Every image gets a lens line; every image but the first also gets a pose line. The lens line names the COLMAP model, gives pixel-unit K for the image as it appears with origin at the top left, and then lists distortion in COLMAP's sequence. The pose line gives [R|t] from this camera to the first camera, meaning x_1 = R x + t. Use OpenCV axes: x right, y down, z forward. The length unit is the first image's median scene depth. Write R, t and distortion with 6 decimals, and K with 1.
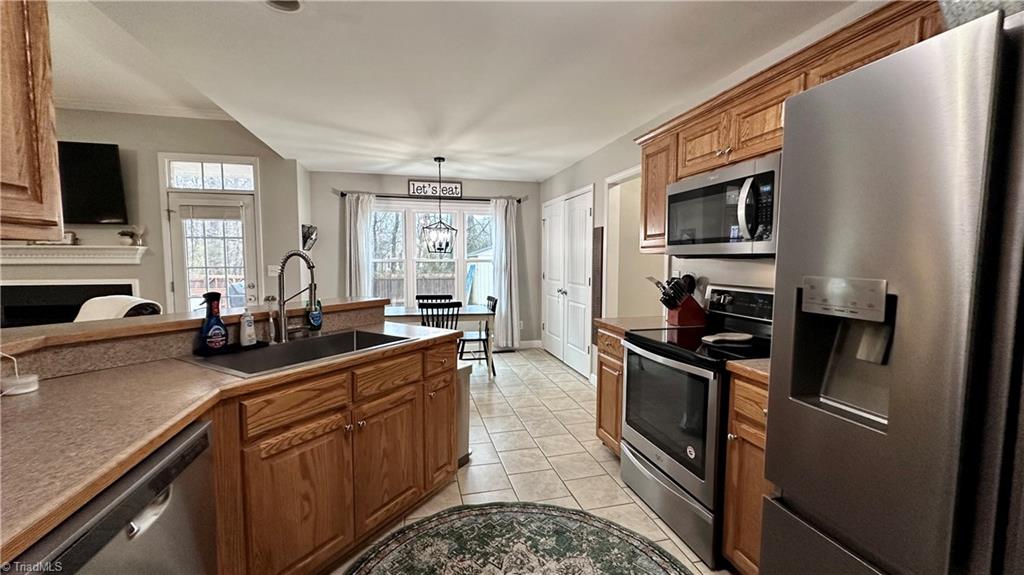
lens RADIAL K [[406.6, 0, 512.0], [0, 406.6, 287.5], [0, 0, 1]] dist [-0.000333, -0.000045]
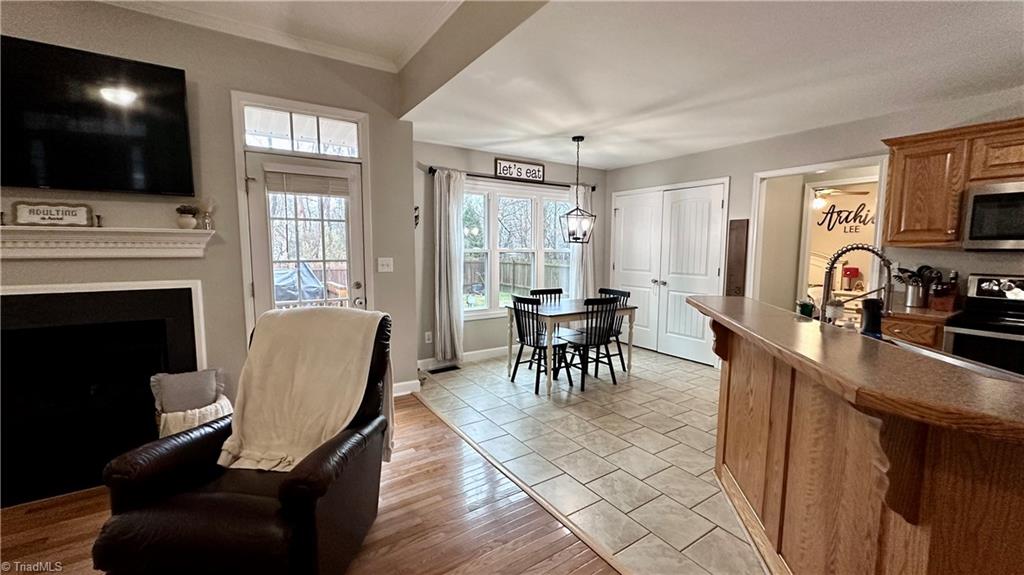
lens RADIAL K [[406.6, 0, 512.0], [0, 406.6, 287.5], [0, 0, 1]] dist [-0.000333, -0.000045]
pose [[0.943375, -0.029749, 0.330392, -0.630171], [0.020133, 0.999269, 0.032487, -0.018730], [-0.331117, -0.023995, 0.943284, 0.195501]]
